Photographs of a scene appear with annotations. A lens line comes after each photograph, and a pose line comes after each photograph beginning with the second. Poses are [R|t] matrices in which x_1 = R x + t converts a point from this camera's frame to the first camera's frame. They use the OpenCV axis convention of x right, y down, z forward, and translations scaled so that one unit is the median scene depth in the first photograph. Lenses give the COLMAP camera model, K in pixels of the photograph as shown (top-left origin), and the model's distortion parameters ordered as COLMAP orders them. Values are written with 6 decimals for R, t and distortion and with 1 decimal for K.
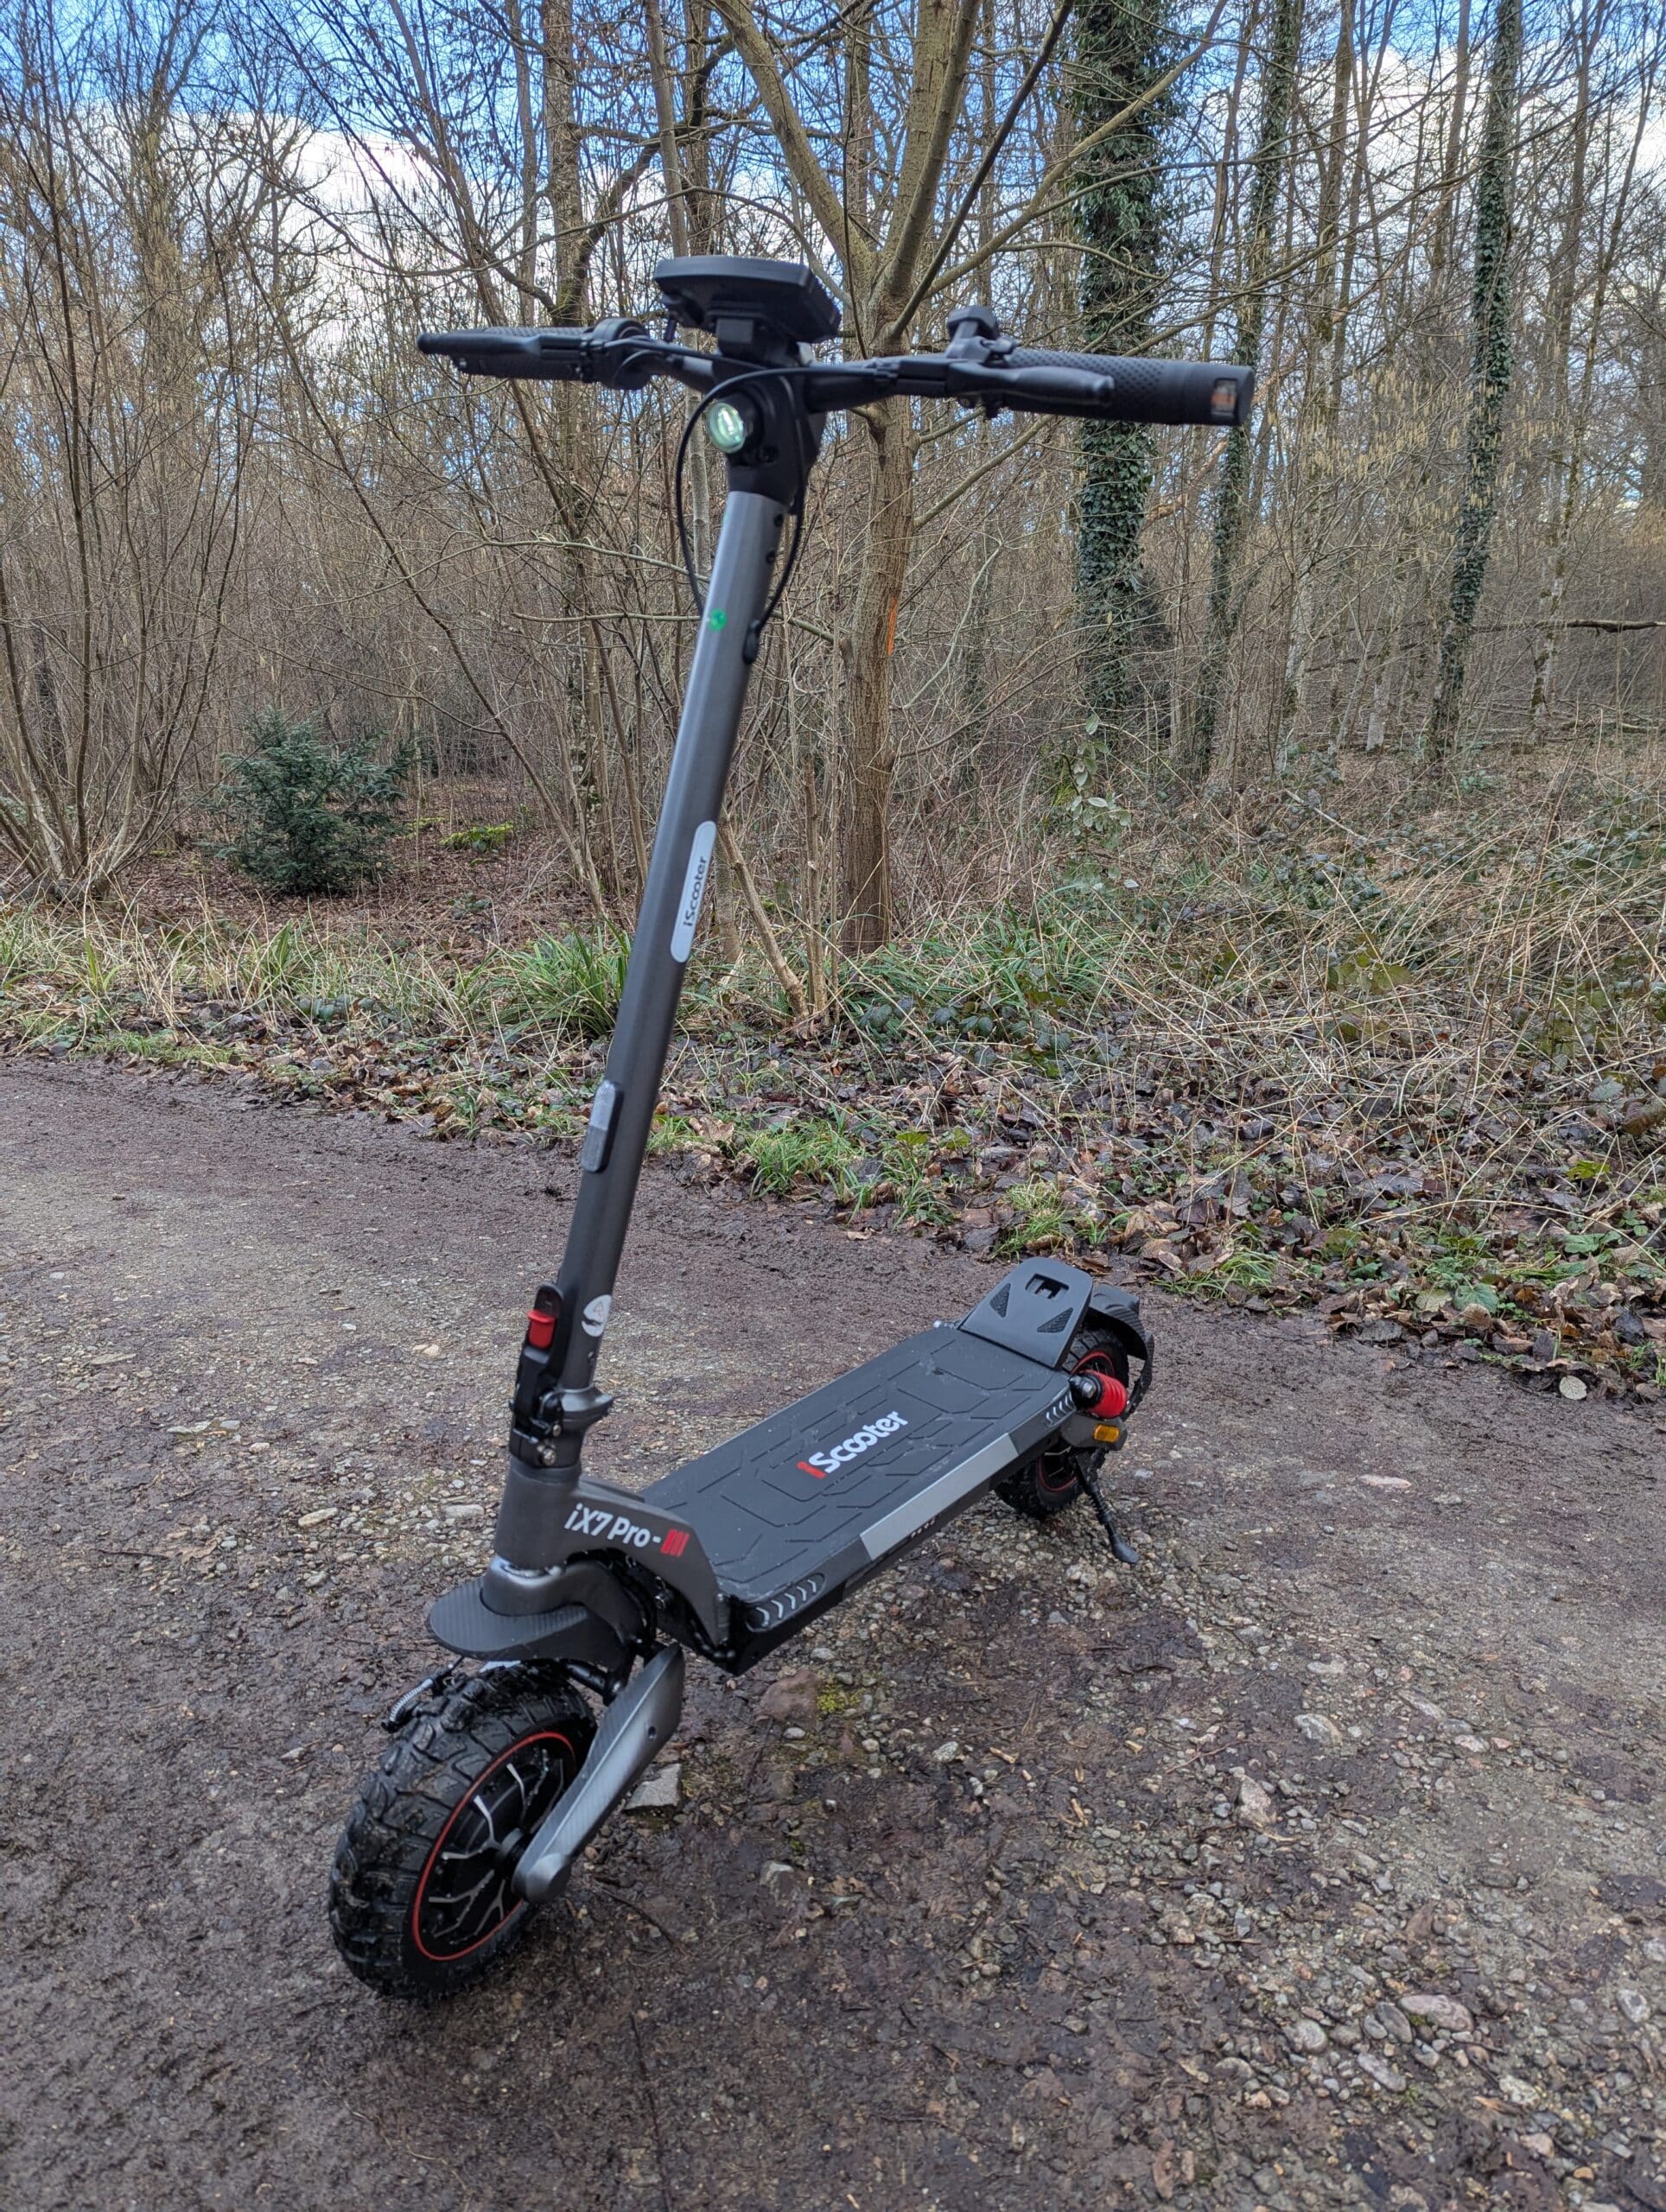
lens RADIAL K [[1563.5, 0, 833.0], [0, 1563.5, 1106.0], [0, 0, 1]] dist [0.064140, -0.054158]
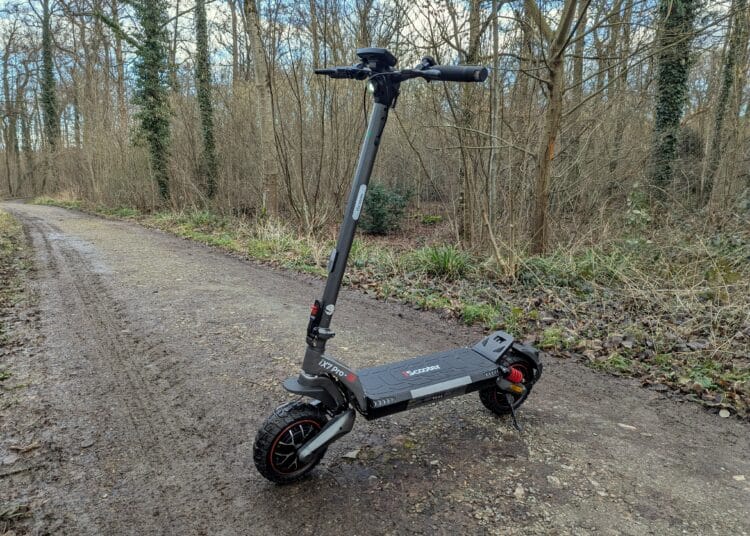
lens RADIAL K [[536.8, 0, 375.0], [0, 536.8, 268.0], [0, 0, 1]] dist [0.077159, -0.083920]
pose [[0.935716, 0.072439, -0.345236, 0.274975], [-0.103639, 0.991950, -0.072763, 0.078442], [0.337186, 0.103866, 0.935691, -0.149892]]
